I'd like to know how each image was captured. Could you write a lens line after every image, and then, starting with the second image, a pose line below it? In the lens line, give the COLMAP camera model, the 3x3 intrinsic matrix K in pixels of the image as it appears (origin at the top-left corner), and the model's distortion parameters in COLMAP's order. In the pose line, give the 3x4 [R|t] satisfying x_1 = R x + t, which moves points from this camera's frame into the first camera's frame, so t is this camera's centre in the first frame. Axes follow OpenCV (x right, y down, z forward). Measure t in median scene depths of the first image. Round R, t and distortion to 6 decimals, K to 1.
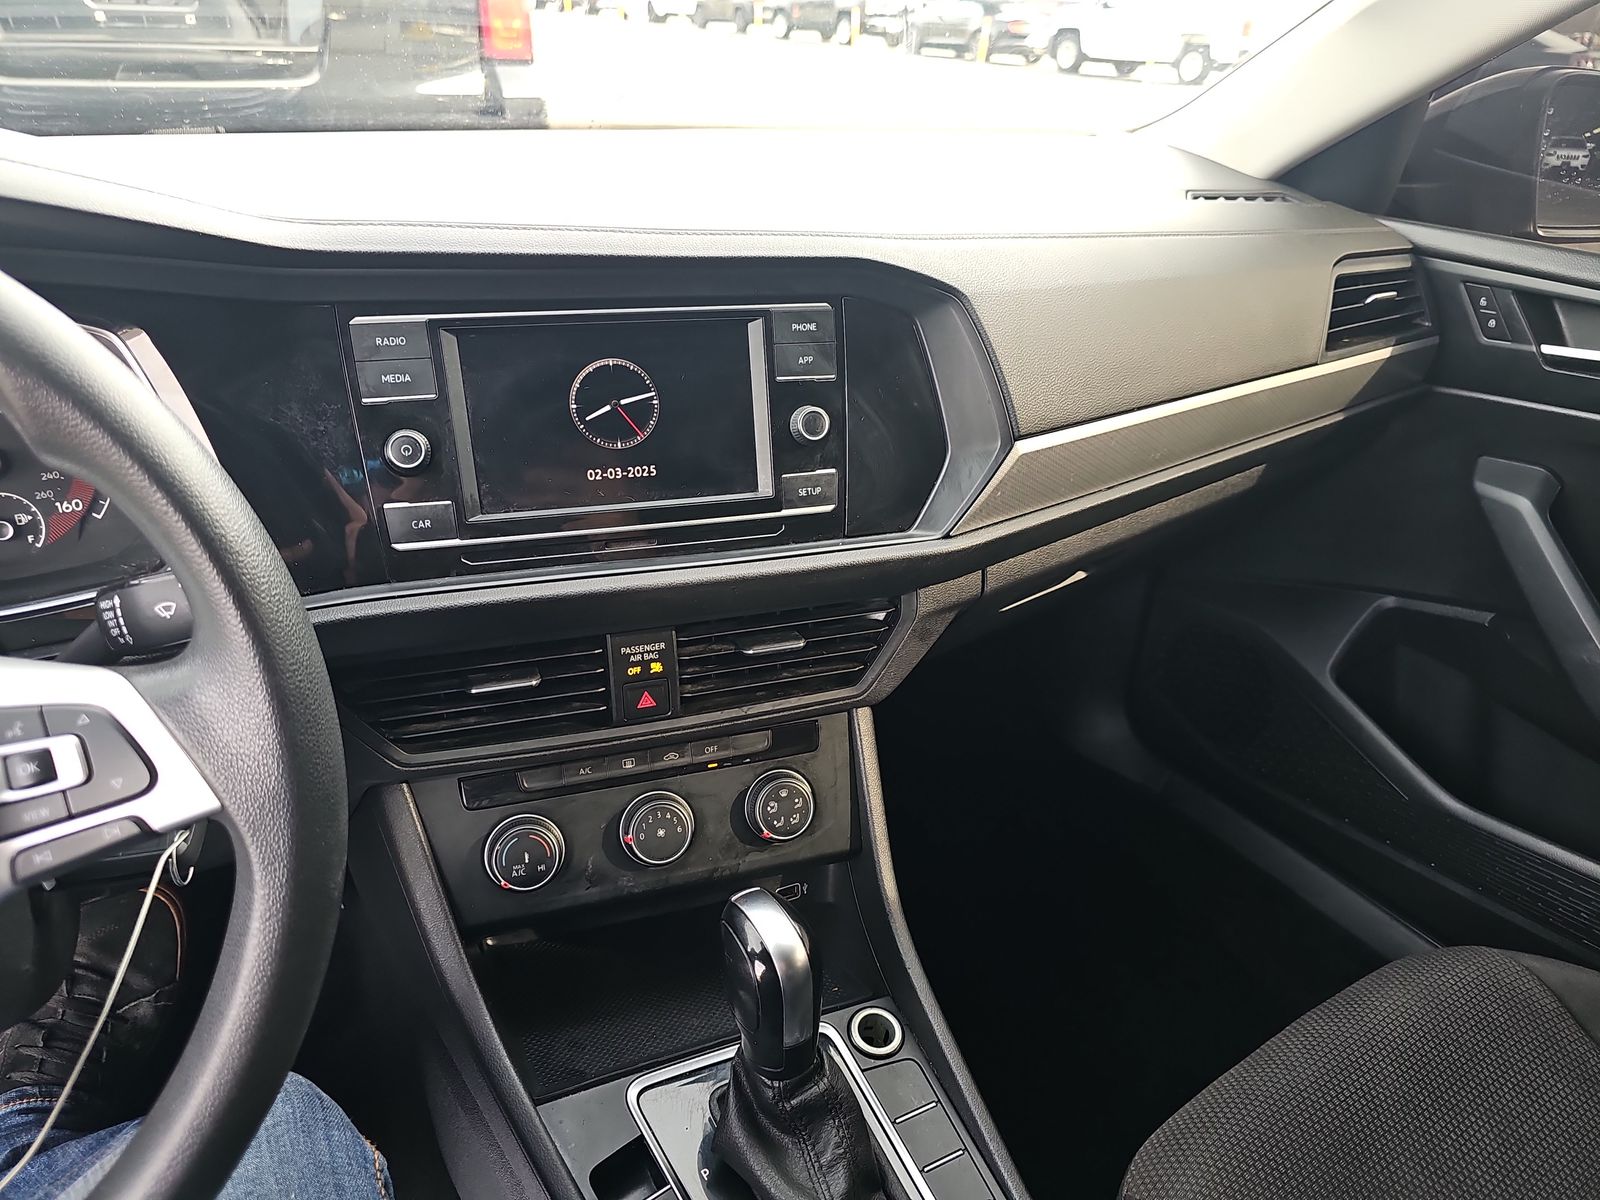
lens RADIAL K [[1074.3, 0, 796.0], [0, 1074.3, 603.8], [0, 0, 1]] dist [0.043106, -0.057857]
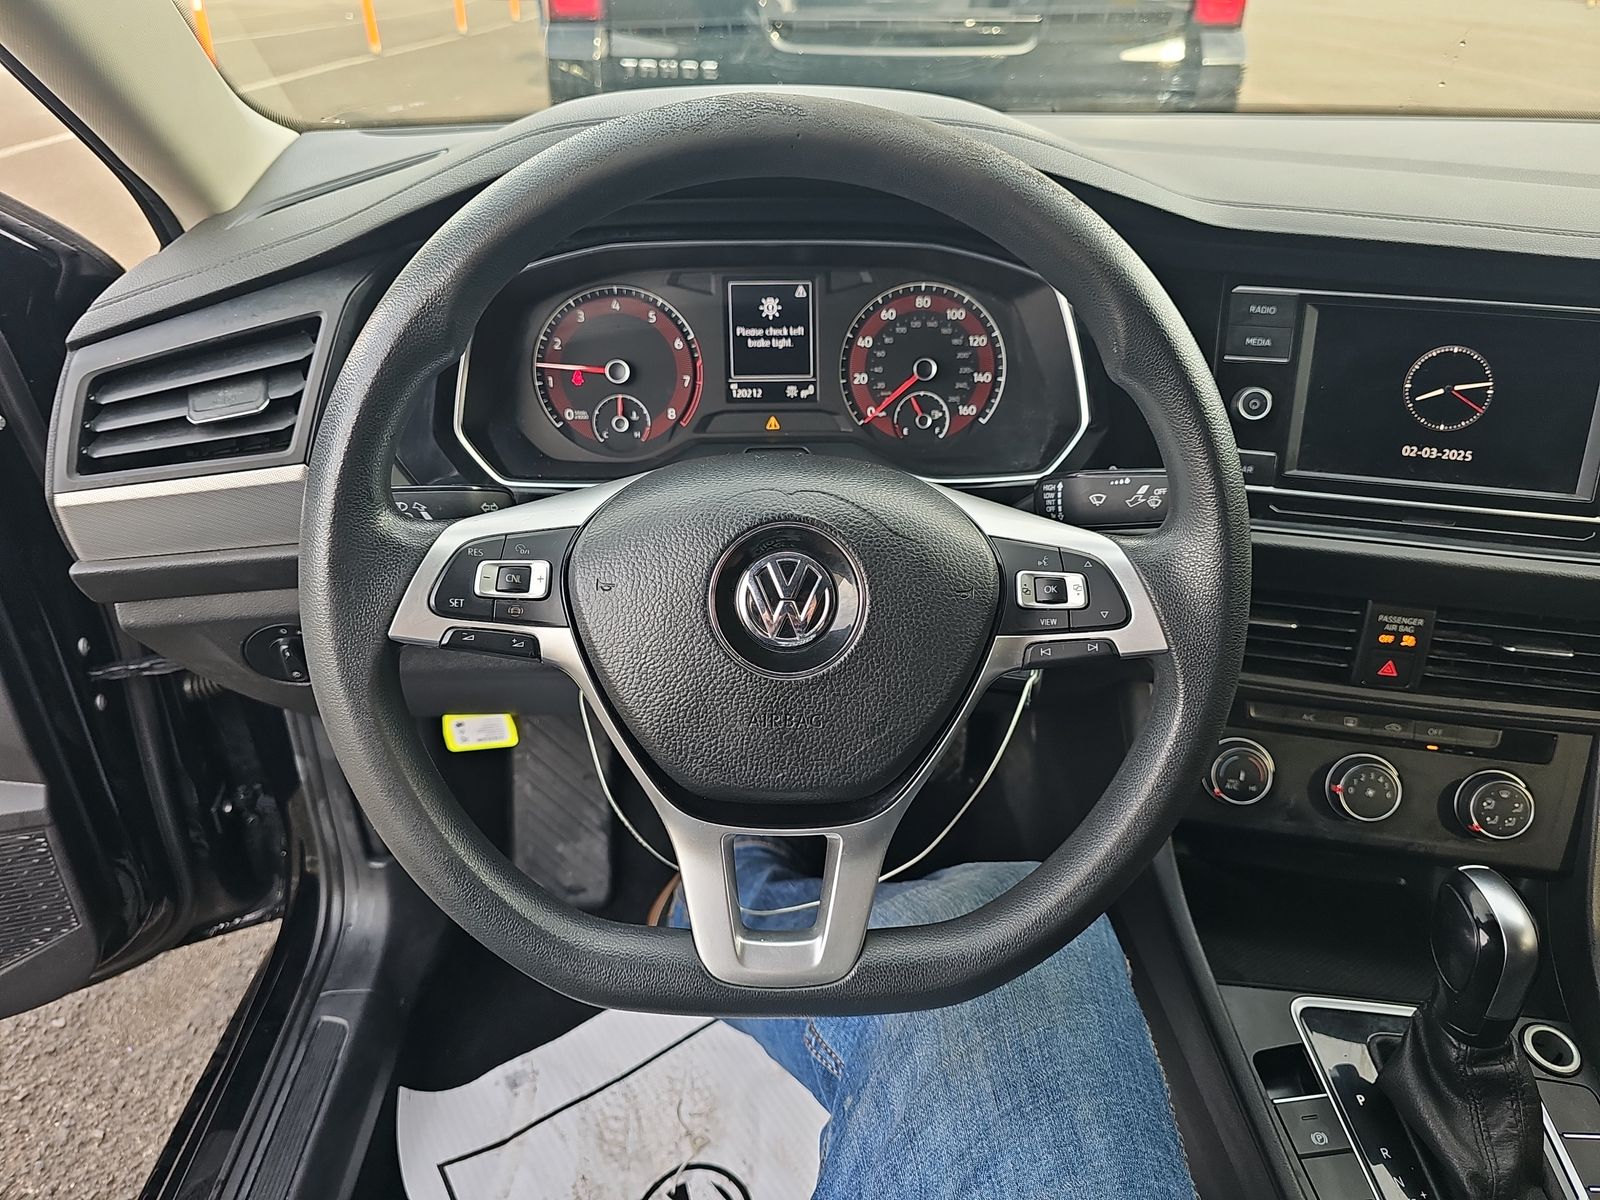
lens RADIAL K [[1074.3, 0, 796.0], [0, 1074.3, 603.8], [0, 0, 1]] dist [0.043106, -0.057857]
pose [[0.866555, 0.227584, -0.444170, -0.203215], [-0.213556, 0.973471, 0.082149, 0.070540], [0.451082, 0.023669, 0.892168, -0.236955]]
